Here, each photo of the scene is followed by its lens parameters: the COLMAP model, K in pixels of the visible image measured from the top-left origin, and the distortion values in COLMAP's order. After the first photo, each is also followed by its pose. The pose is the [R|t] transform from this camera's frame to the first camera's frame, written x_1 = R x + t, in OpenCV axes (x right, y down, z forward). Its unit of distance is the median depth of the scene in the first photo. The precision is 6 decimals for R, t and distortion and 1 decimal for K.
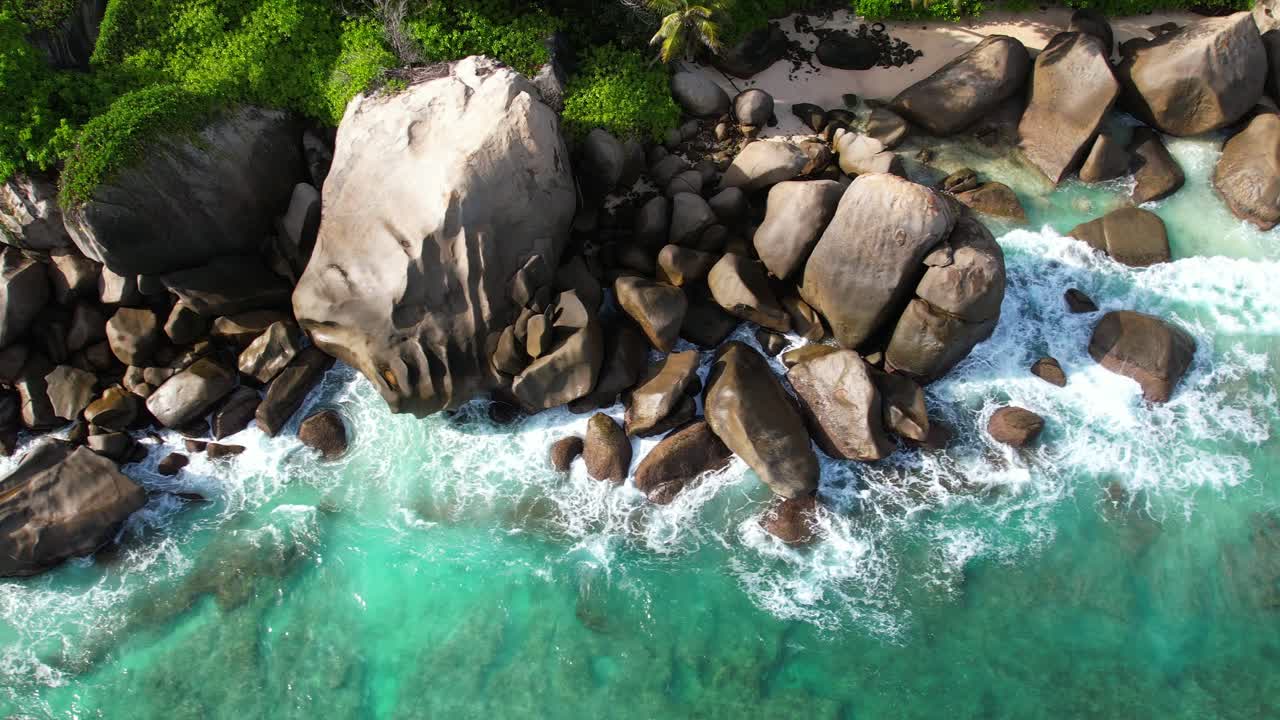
lens RADIAL K [[1161.2, 0, 640.0], [0, 1161.2, 360.0], [0, 0, 1]] dist [-0.050684, 0.001304]
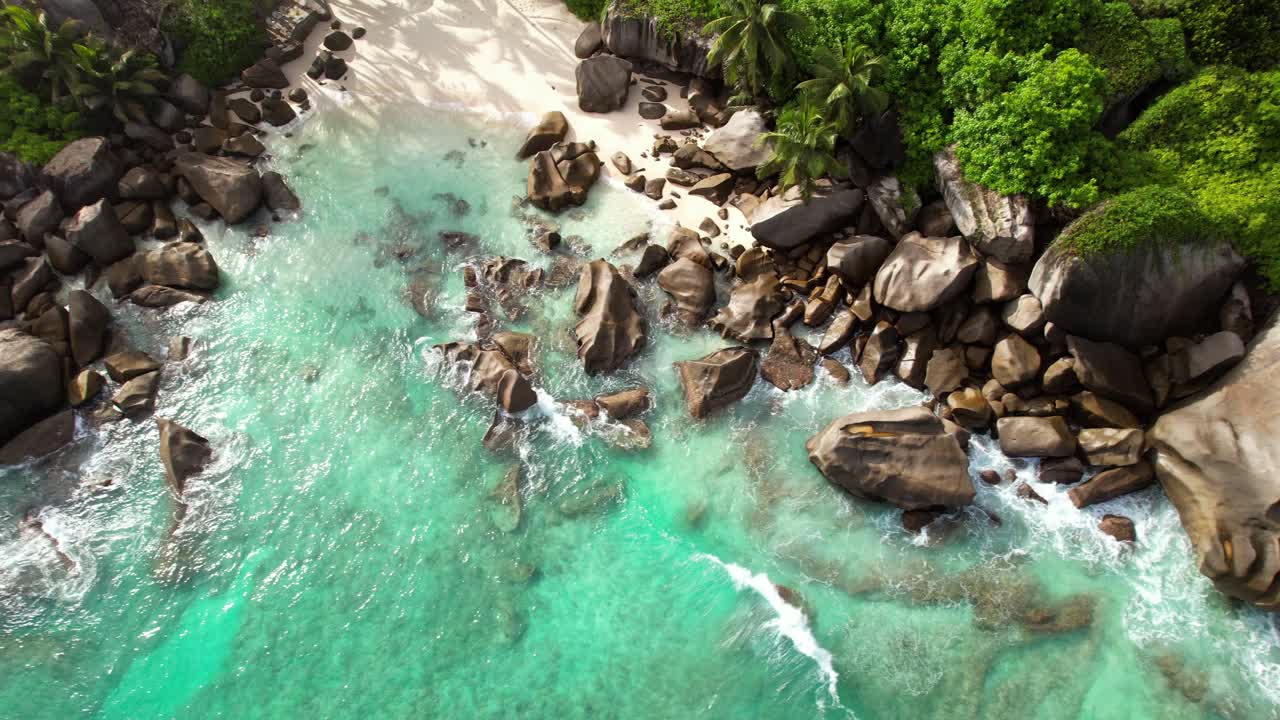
lens RADIAL K [[815.0, 0, 640.0], [0, 815.0, 360.0], [0, 0, 1]] dist [-0.081570, 0.077848]
pose [[0.736332, 0.580868, -0.346998, -0.440095], [-0.547008, 0.812885, 0.200000, 0.021971], [0.398243, 0.042544, 0.916293, 0.101152]]
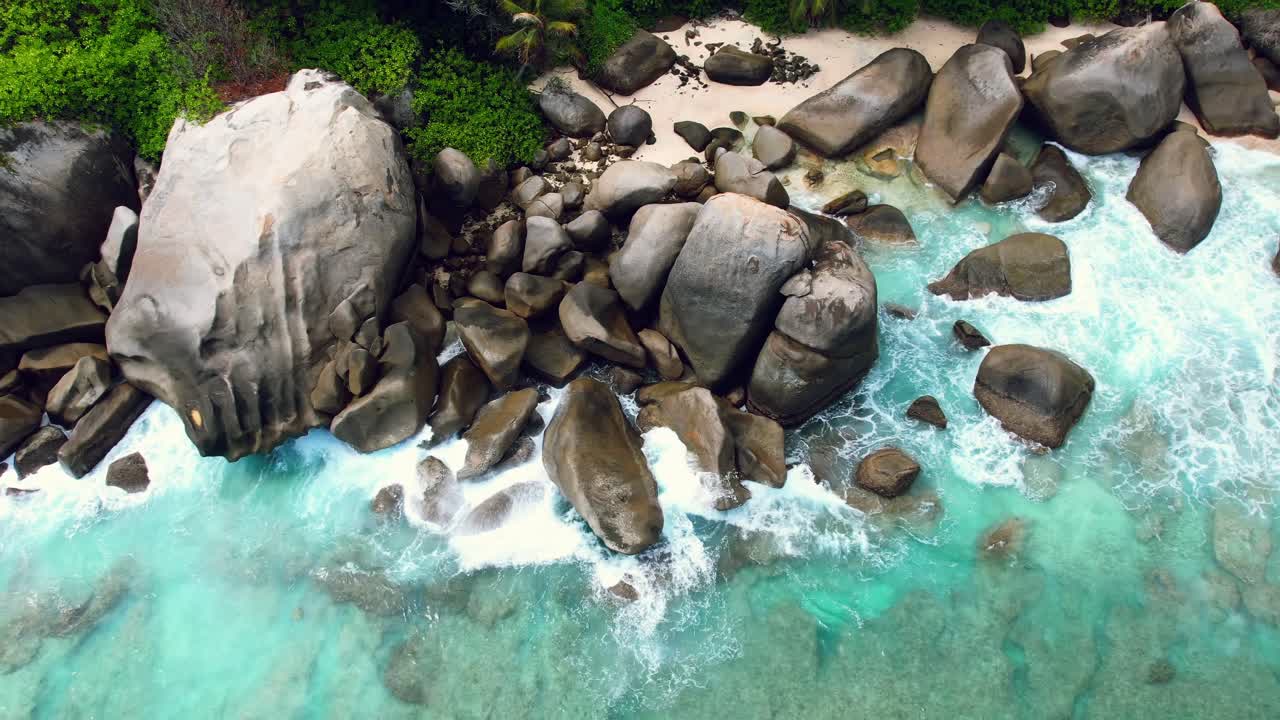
lens RADIAL K [[1161.2, 0, 640.0], [0, 1161.2, 360.0], [0, 0, 1]] dist [-0.050684, 0.001304]
pose [[0.999963, 0.001703, -0.008479, 0.136905], [-0.001902, 0.999720, -0.023588, -0.008784], [0.008437, 0.023603, 0.999686, 0.085745]]
